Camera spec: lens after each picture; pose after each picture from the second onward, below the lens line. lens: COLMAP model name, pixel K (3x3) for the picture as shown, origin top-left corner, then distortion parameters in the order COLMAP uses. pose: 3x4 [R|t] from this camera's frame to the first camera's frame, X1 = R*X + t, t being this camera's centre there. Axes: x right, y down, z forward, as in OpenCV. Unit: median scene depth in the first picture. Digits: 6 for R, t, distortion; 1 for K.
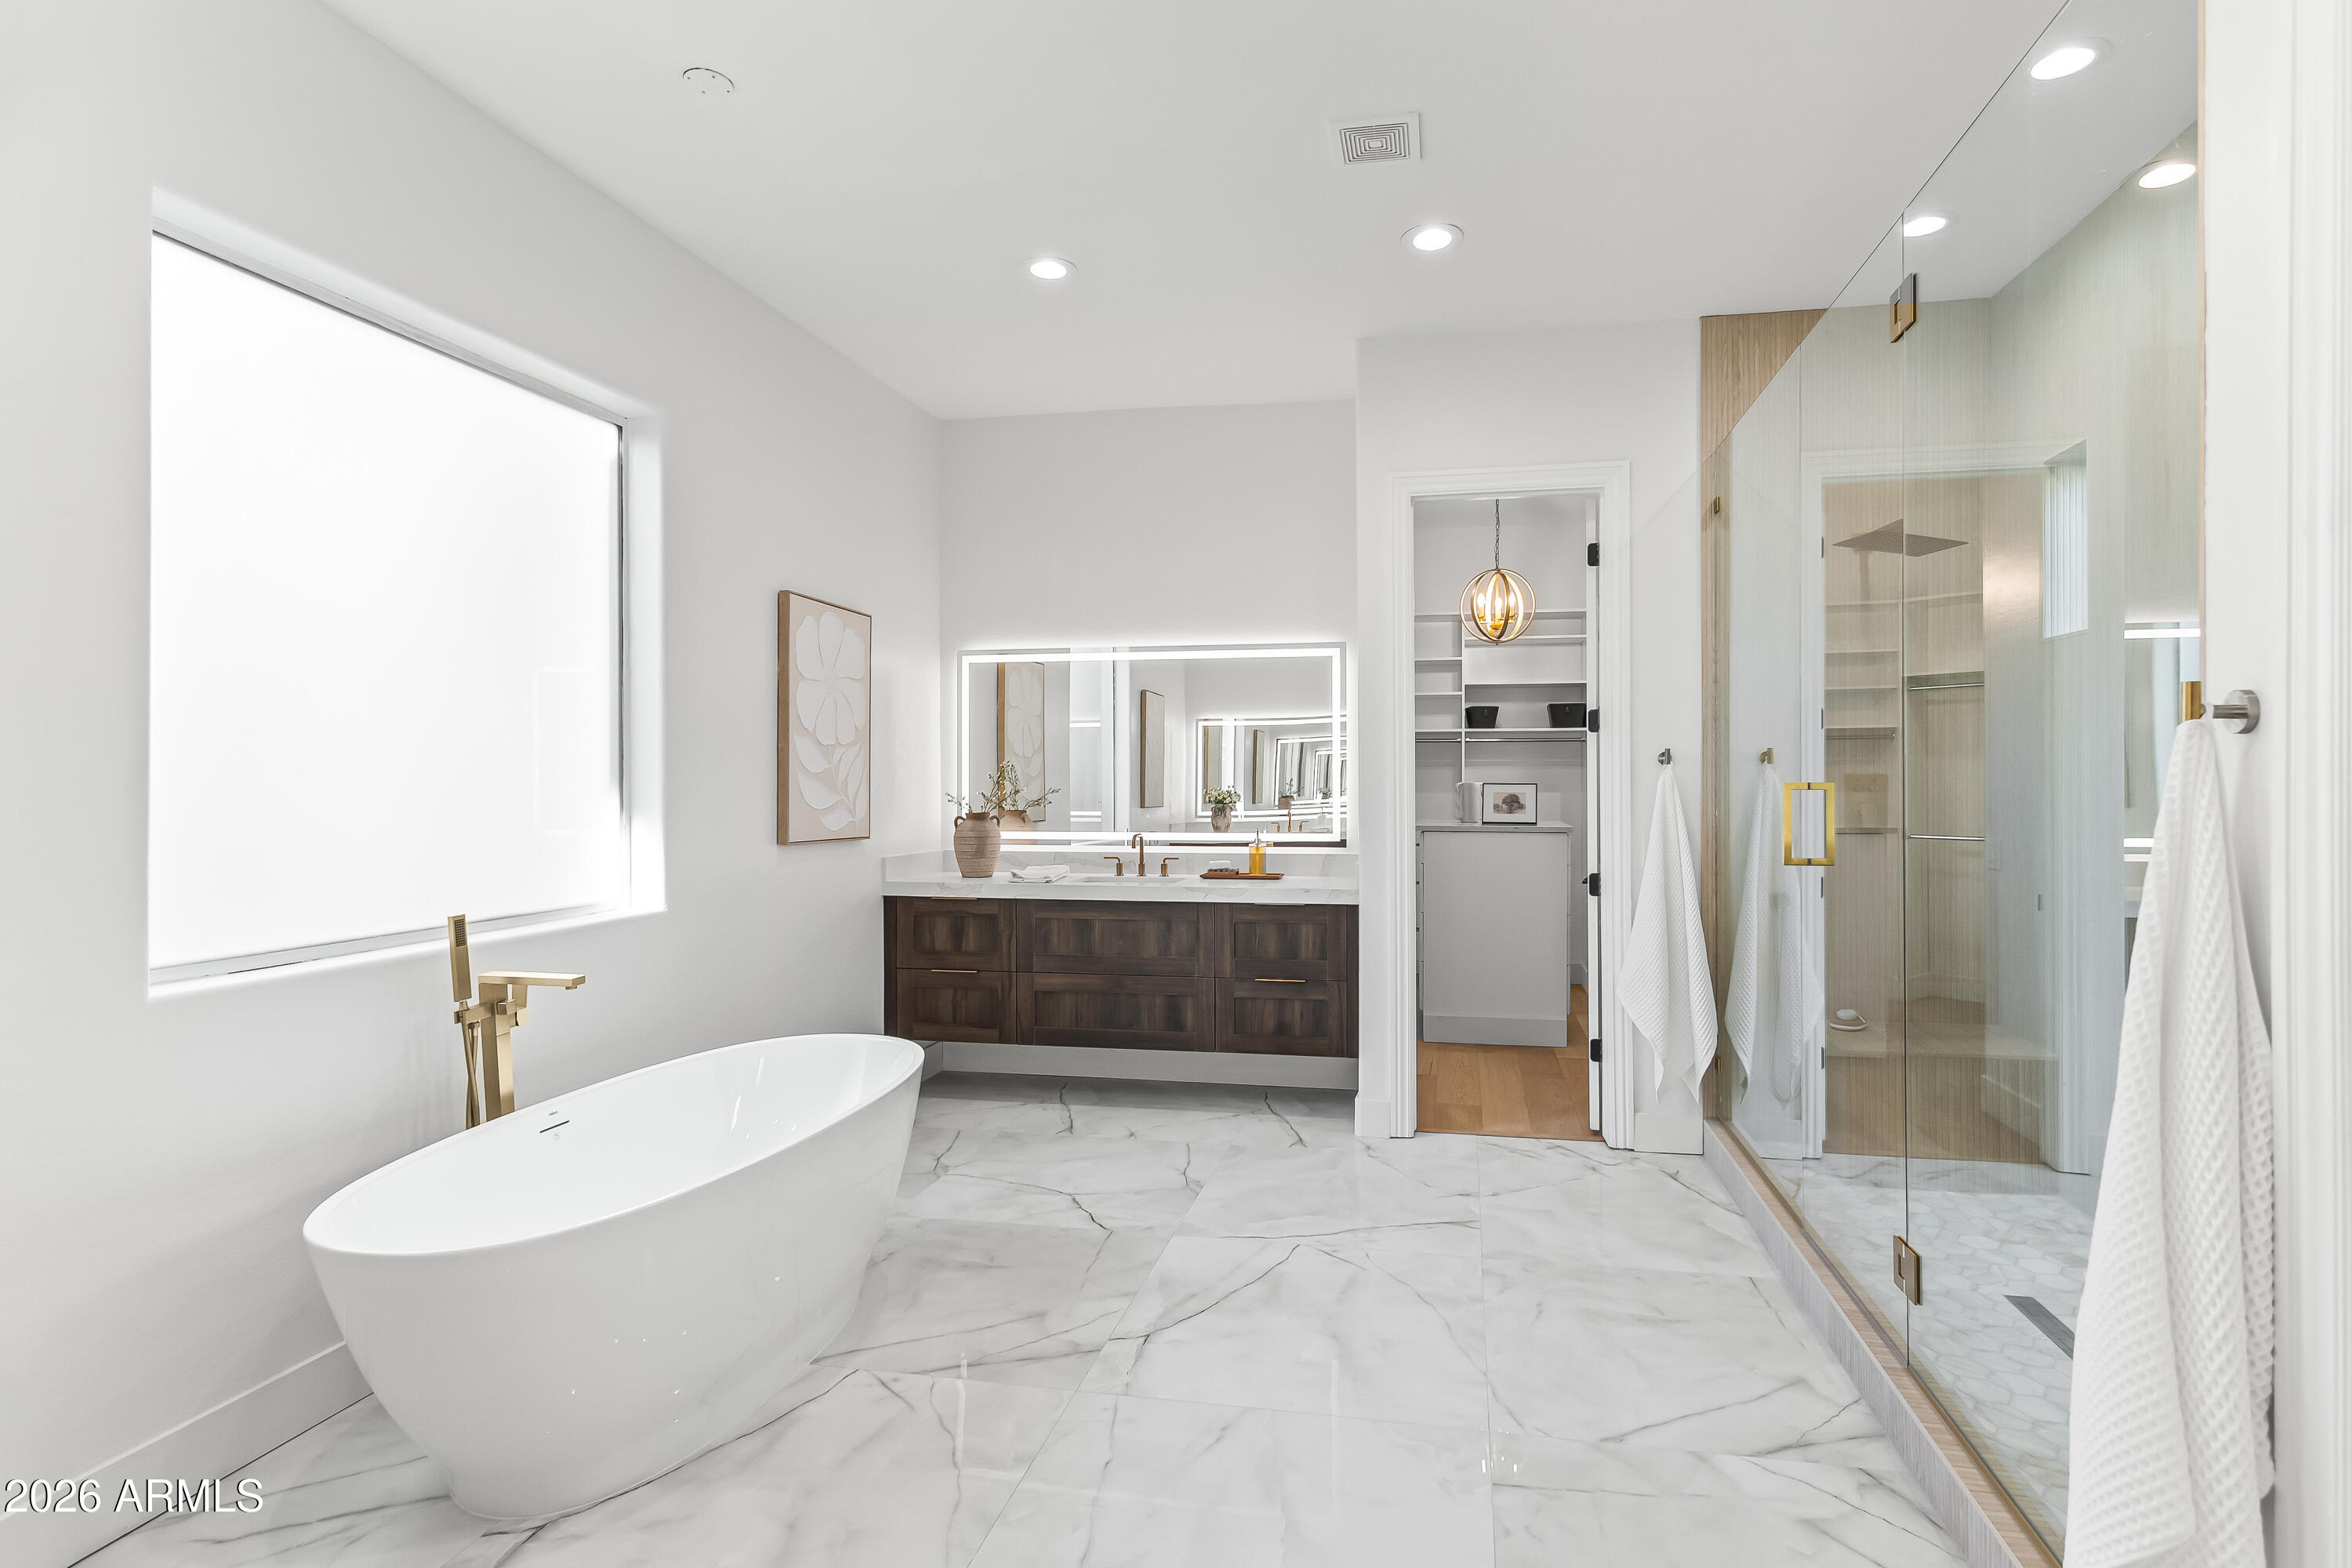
lens RADIAL K [[1121.9, 0, 1176.0], [0, 1121.9, 784.0], [0, 0, 1]] dist [-0.000049, -0.000060]
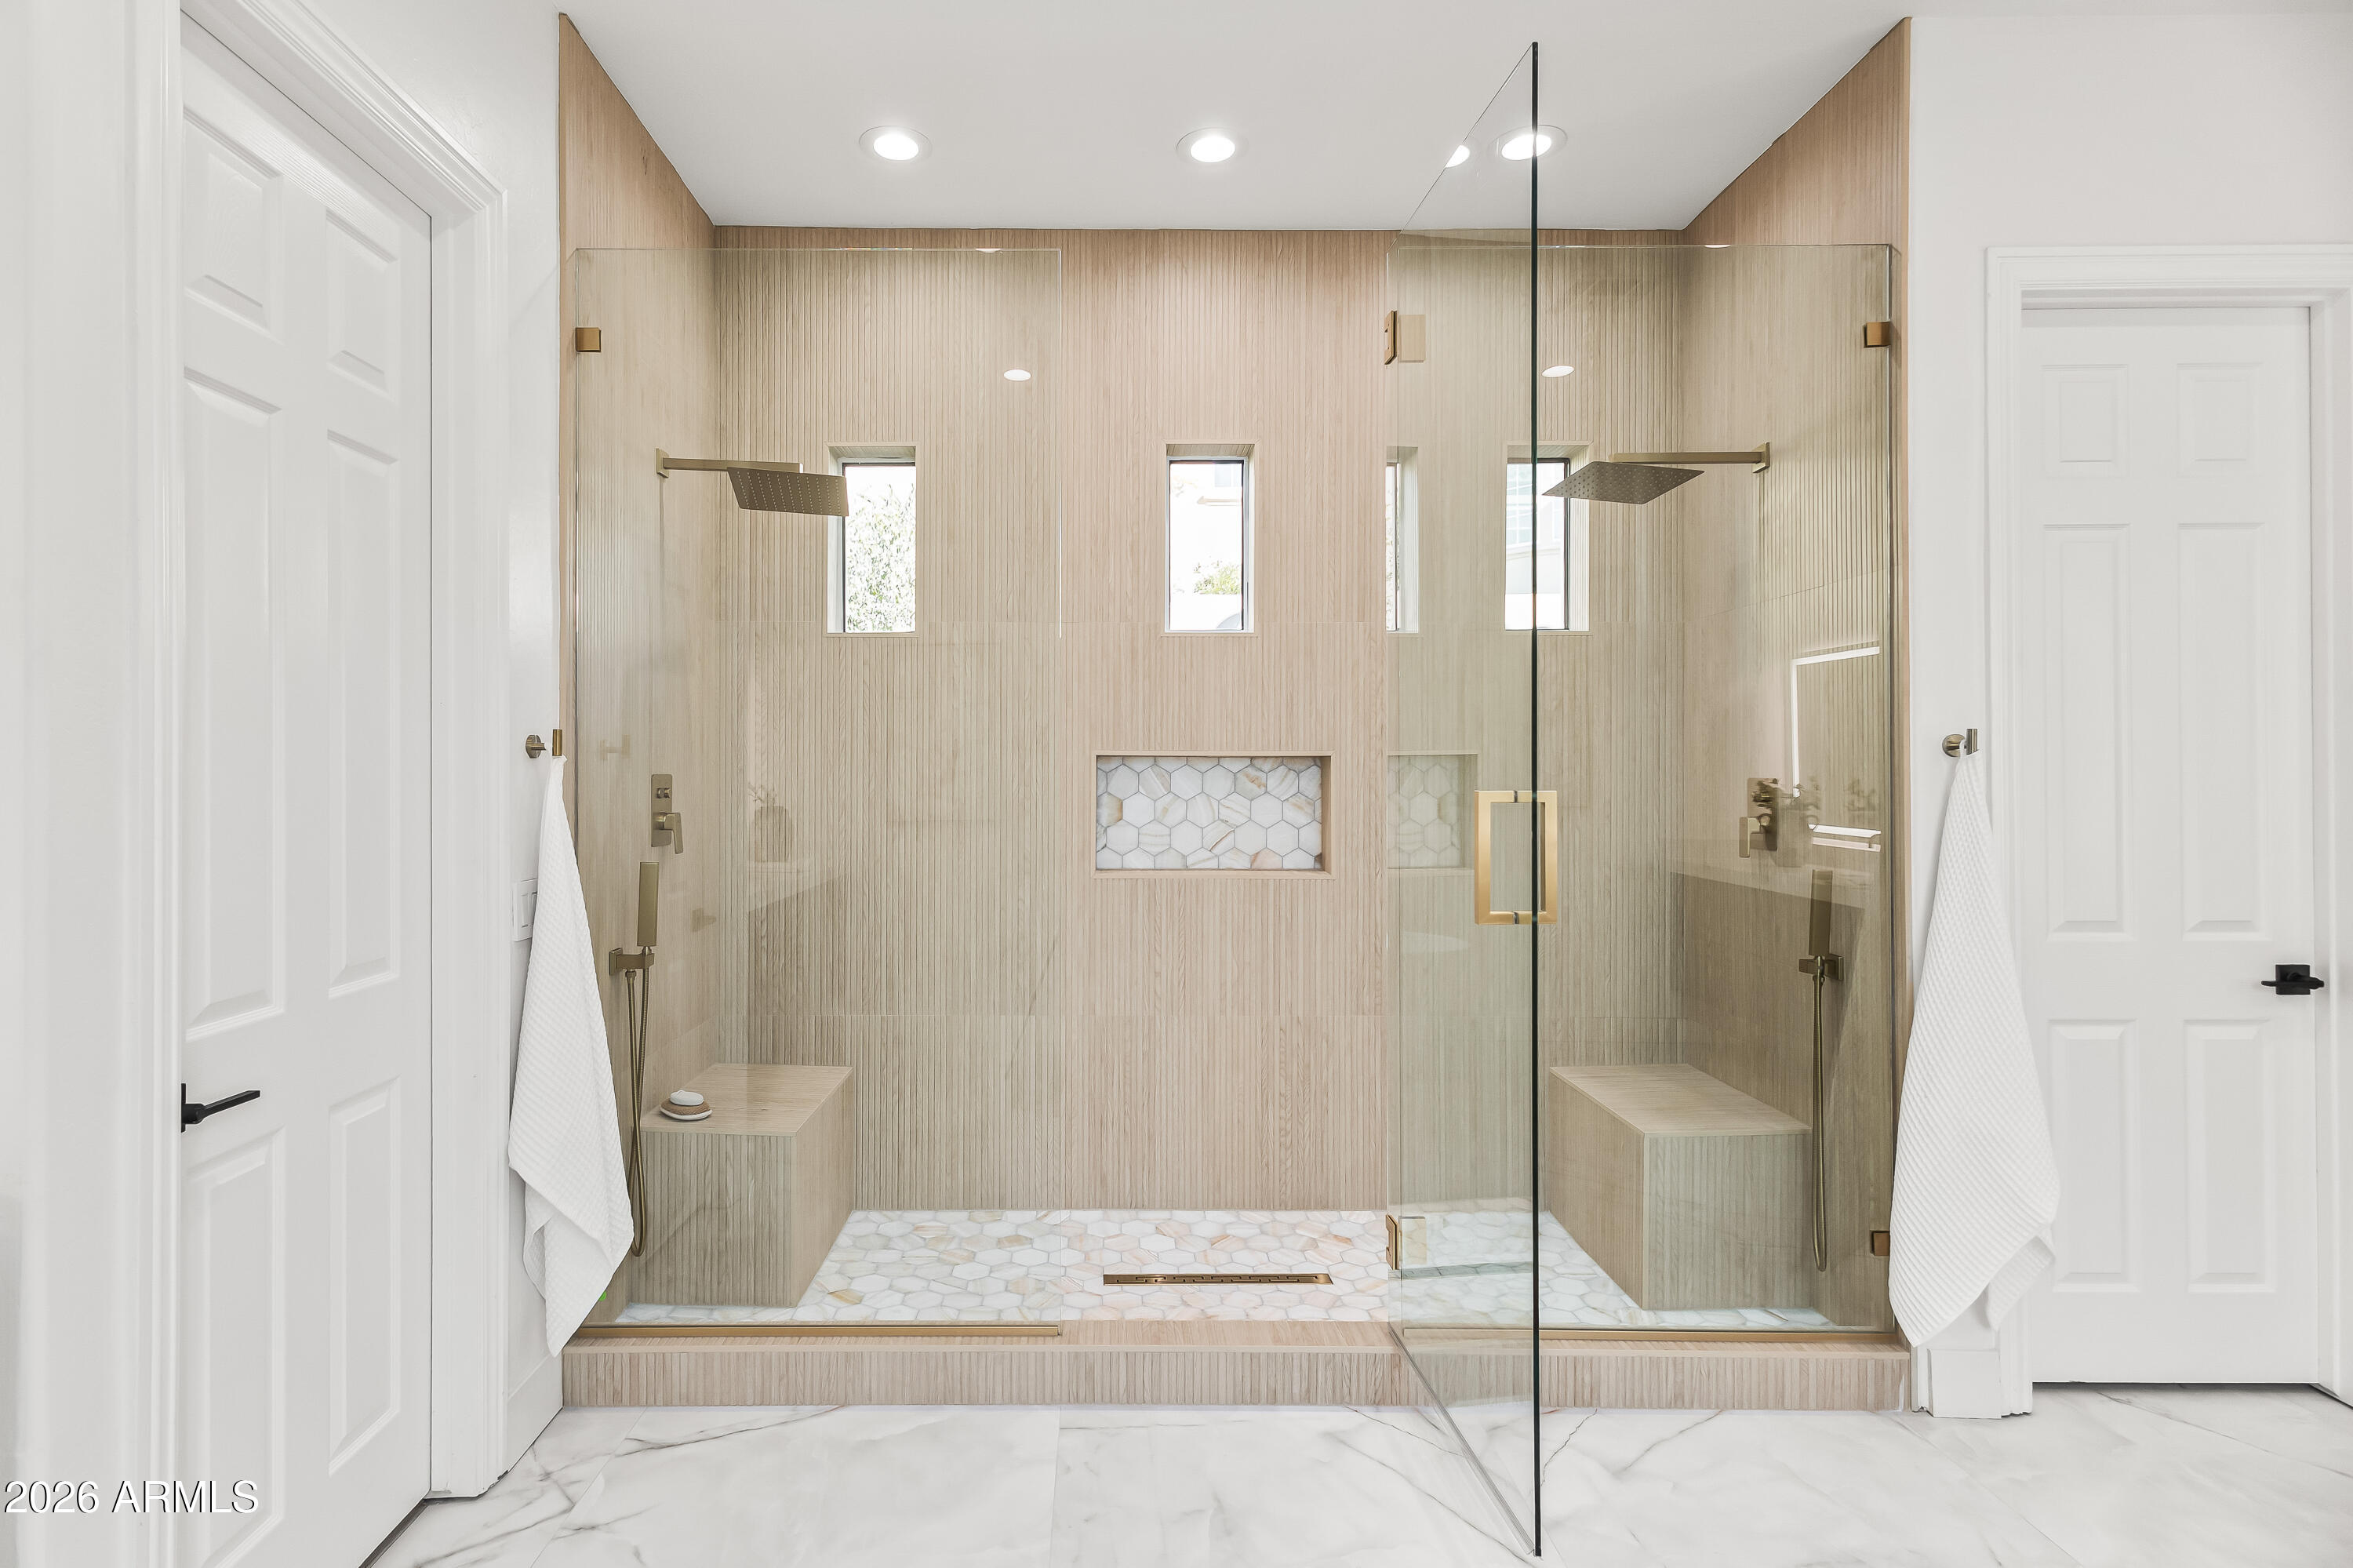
lens RADIAL K [[1122.5, 0, 1089.4], [0, 1122.5, 774.1], [0, 0, 1]] dist [-0.000740, -0.000196]
pose [[-0.195951, 0.001723, 0.980612, -0.246345], [0.014025, 0.999901, 0.001045, -0.021629], [-0.980513, 0.013958, -0.195956, 1.023058]]
